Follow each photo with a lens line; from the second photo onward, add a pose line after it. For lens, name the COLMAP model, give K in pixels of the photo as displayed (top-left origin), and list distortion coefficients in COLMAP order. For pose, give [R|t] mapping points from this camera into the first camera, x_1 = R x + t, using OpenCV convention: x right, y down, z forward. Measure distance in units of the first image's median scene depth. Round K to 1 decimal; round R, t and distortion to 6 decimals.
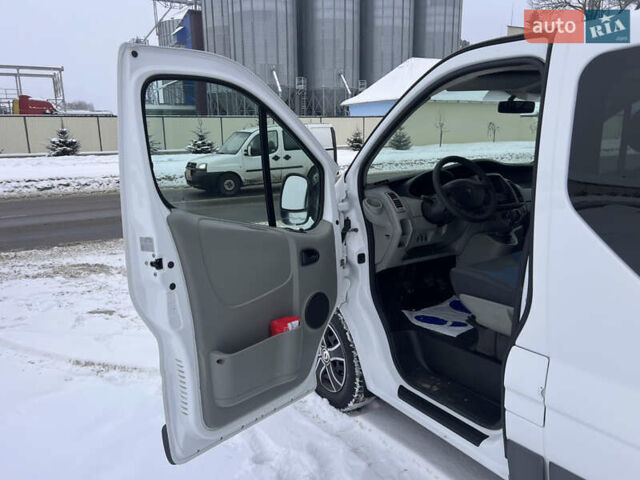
lens RADIAL K [[481.5, 0, 320.0], [0, 481.5, 240.0], [0, 0, 1]] dist [0.067041, -0.061502]
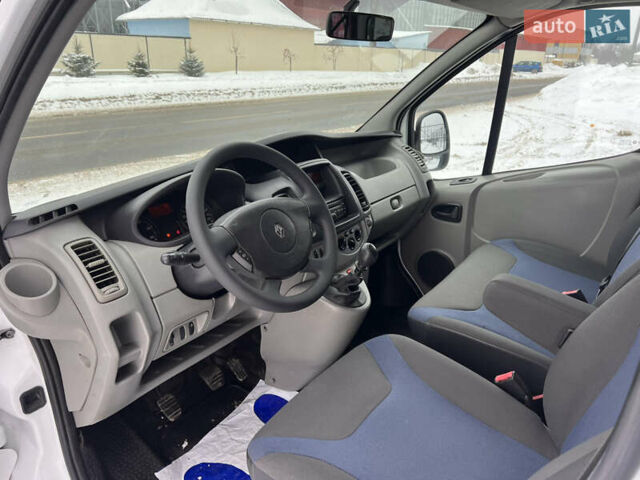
lens RADIAL K [[471.3, 0, 319.3], [0, 471.3, 231.2], [0, 0, 1]] dist [-0.003645, -0.002050]
pose [[0.921098, -0.099888, 0.376298, 0.026122], [0.047421, 0.988115, 0.146218, -0.022225], [-0.386431, -0.116837, 0.914888, 0.086000]]
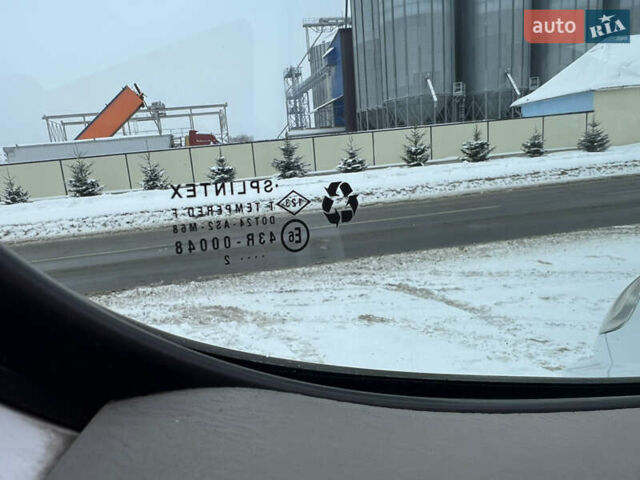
lens RADIAL K [[481.5, 0, 320.0], [0, 481.5, 240.0], [0, 0, 1]] dist [0.067041, -0.061502]
pose [[0.953996, -0.017976, -0.299279, -0.027825], [0.005215, 0.999045, -0.043385, -0.008654], [0.299773, 0.039829, 0.953179, 0.100159]]
